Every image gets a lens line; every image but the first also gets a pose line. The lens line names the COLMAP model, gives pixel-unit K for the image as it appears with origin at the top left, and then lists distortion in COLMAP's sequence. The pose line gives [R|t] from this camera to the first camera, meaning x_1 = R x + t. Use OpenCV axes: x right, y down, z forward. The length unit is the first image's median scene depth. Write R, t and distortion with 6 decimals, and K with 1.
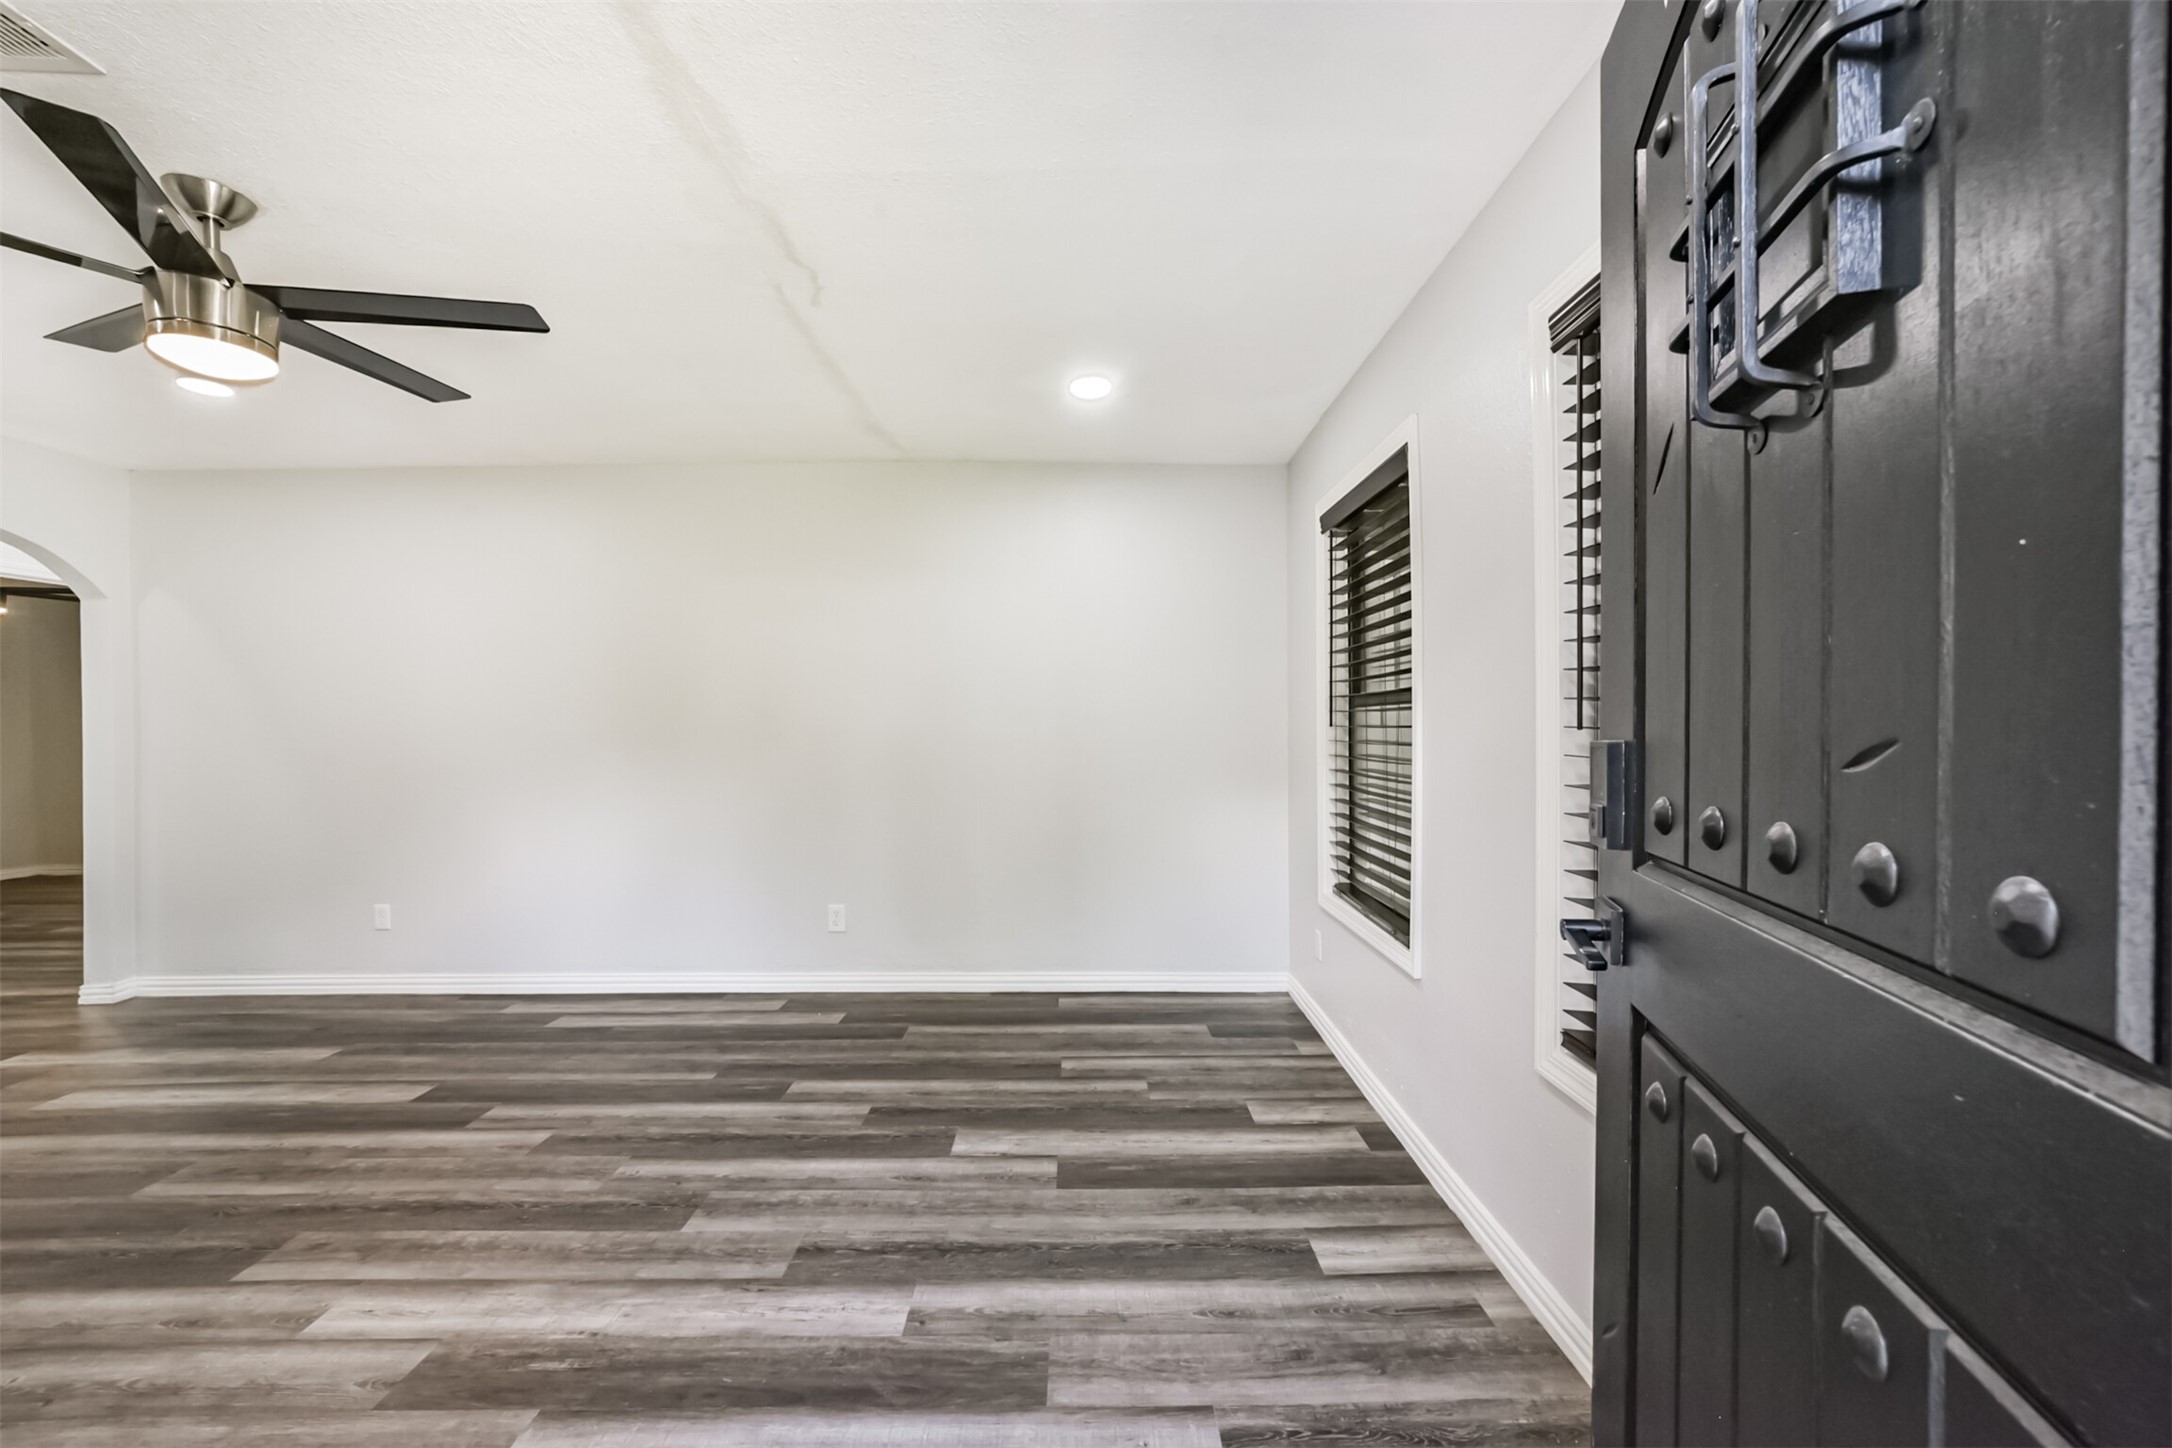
lens RADIAL K [[847.7, 0, 1098.8], [0, 847.7, 721.2], [0, 0, 1]] dist [-0.017094, 0.005304]
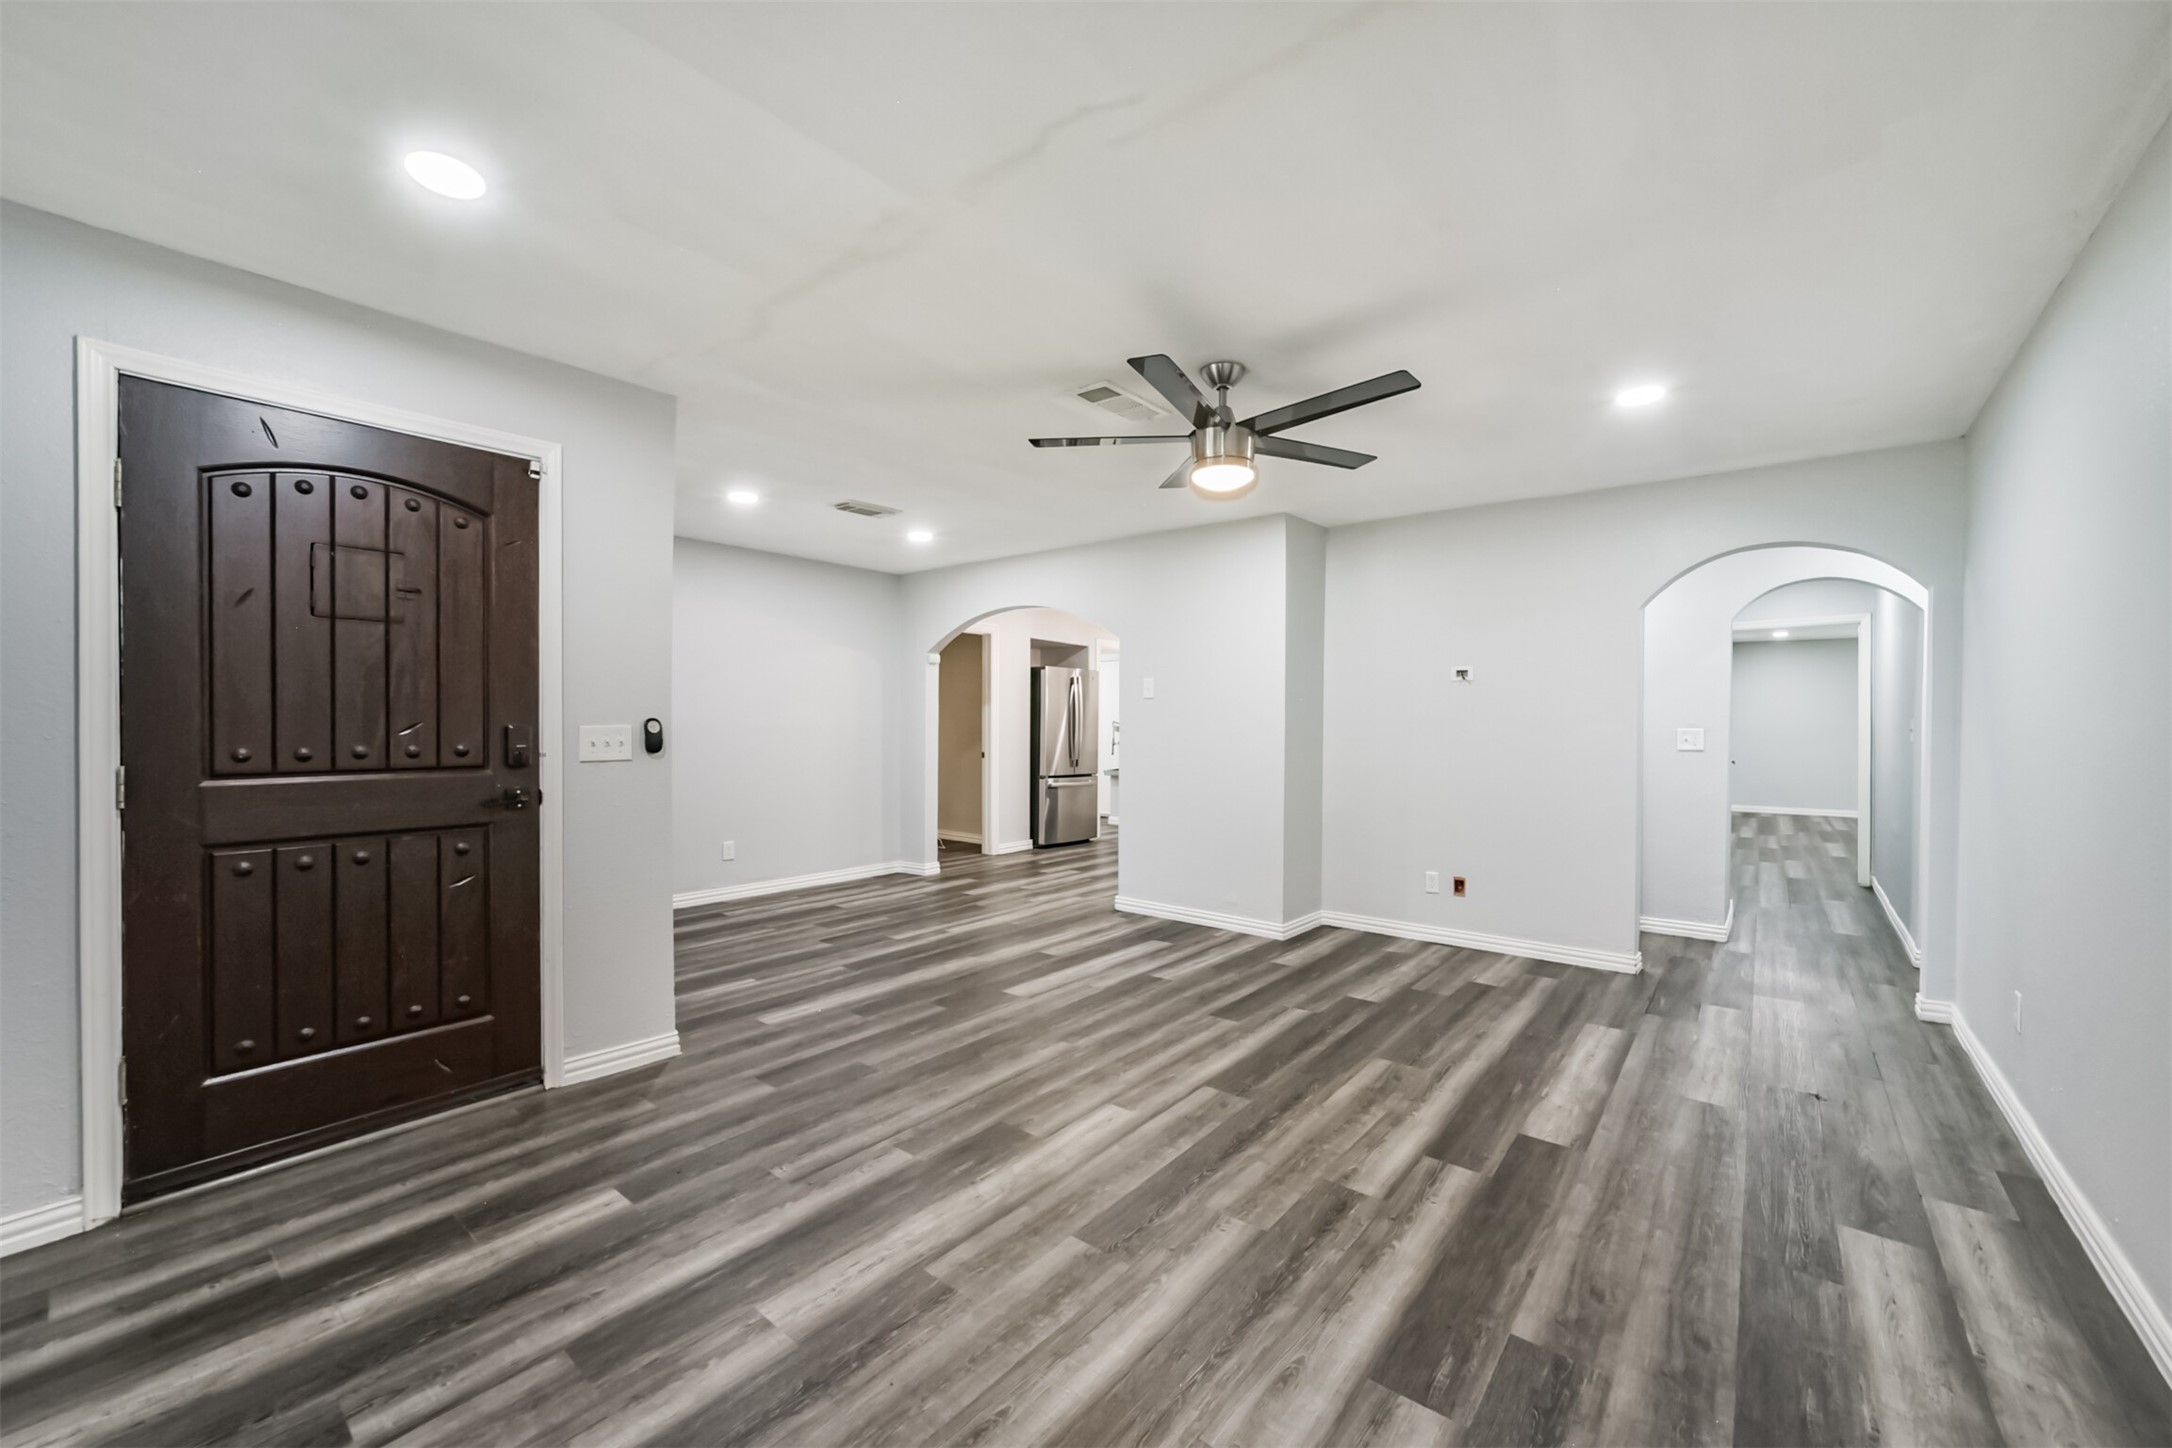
lens RADIAL K [[847.7, 0, 1077.0], [0, 847.7, 721.2], [0, 0, 1]] dist [-0.017094, 0.005304]
pose [[-0.659888, 0.000033, -0.751364, 0.219719], [0.004229, 0.999984, -0.003670, 0.012788], [0.751352, -0.005599, -0.659878, 1.561565]]
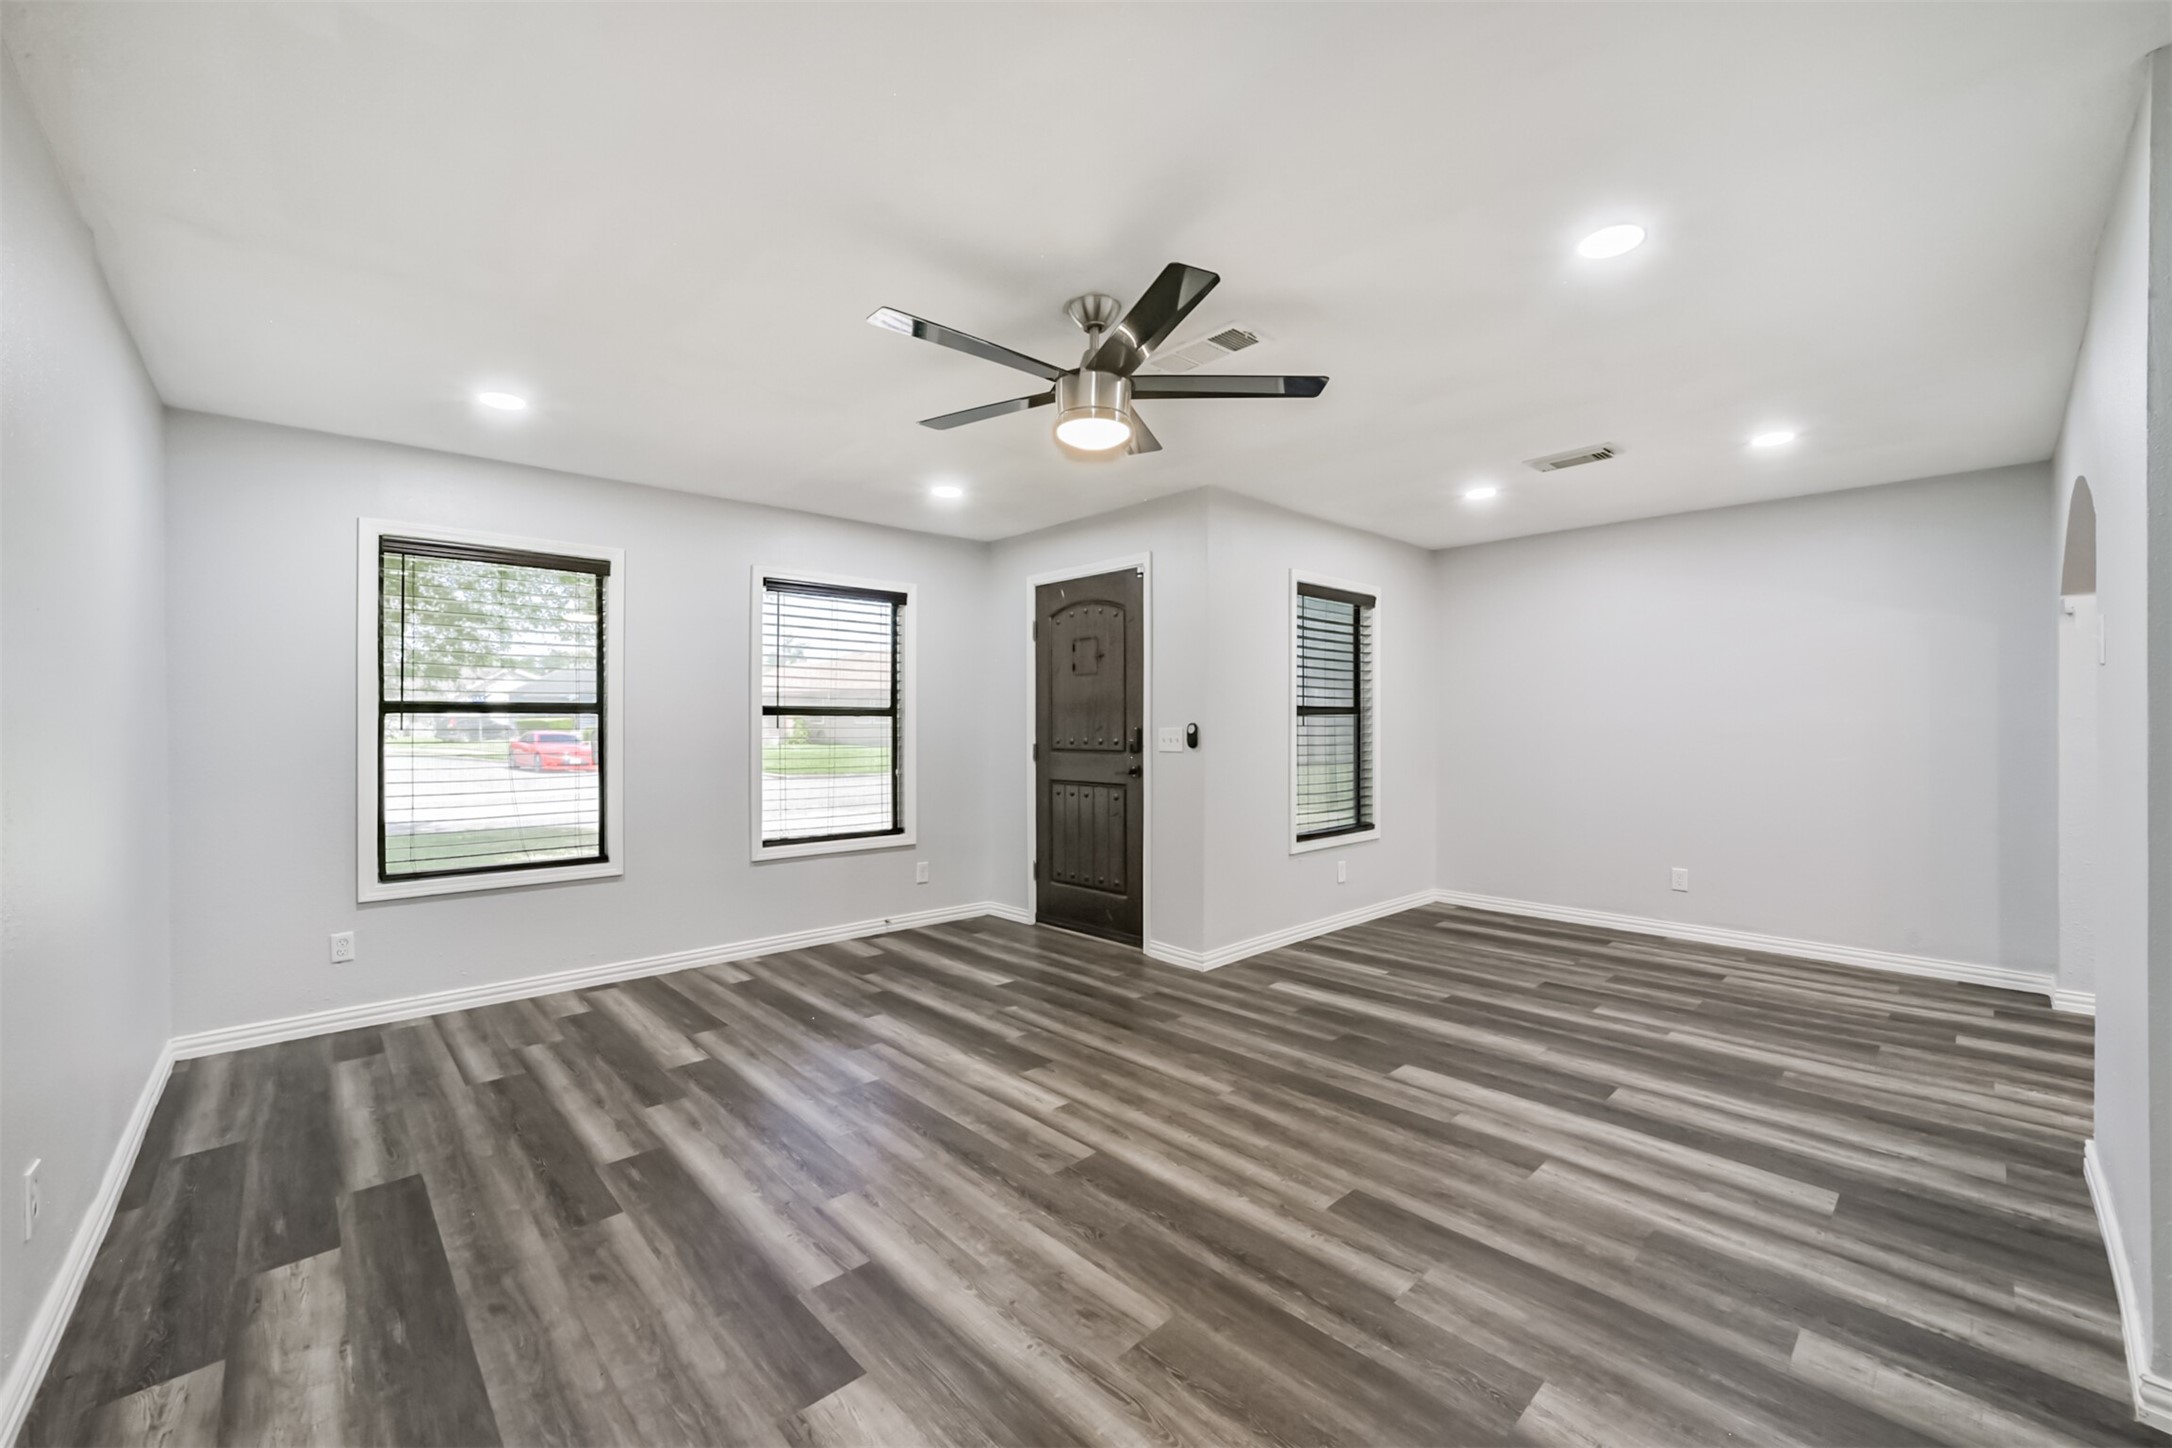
lens RADIAL K [[847.7, 0, 1089.1], [0, 847.7, 735.4], [0, 0, 1]] dist [-0.017094, 0.005304]
pose [[-0.664354, -0.003538, 0.747409, -1.703699], [0.001882, 0.999978, 0.006406, 0.014917], [-0.747415, 0.005663, -0.664333, 1.590736]]
